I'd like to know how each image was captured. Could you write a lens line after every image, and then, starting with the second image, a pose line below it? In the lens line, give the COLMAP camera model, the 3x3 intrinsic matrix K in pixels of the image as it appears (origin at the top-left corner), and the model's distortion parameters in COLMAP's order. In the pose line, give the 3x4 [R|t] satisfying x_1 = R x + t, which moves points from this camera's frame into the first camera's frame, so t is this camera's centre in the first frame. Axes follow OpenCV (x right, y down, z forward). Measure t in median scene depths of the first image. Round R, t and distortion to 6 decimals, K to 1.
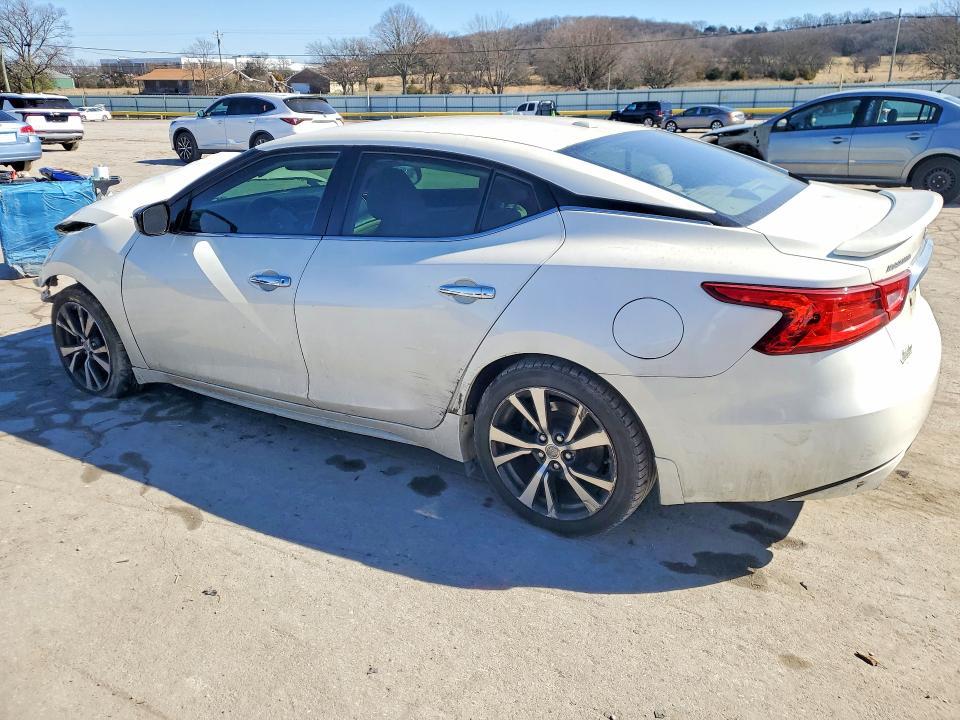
lens RADIAL K [[733.6, 0, 485.1], [0, 733.6, 358.3], [0, 0, 1]] dist [-0.002750, -0.001604]
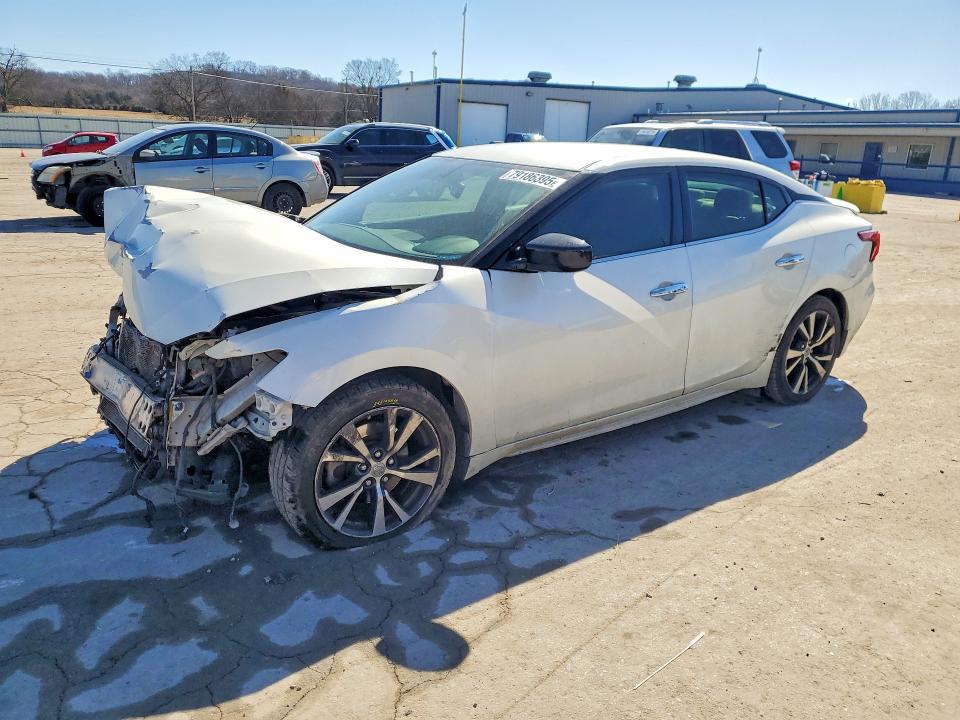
lens RADIAL K [[733.6, 0, 485.1], [0, 733.6, 358.3], [0, 0, 1]] dist [-0.002750, -0.001604]
pose [[0.392943, -0.236554, 0.888615, -1.293012], [0.272694, 0.952854, 0.133071, -0.212144], [-0.878199, 0.190030, 0.438925, 0.722297]]
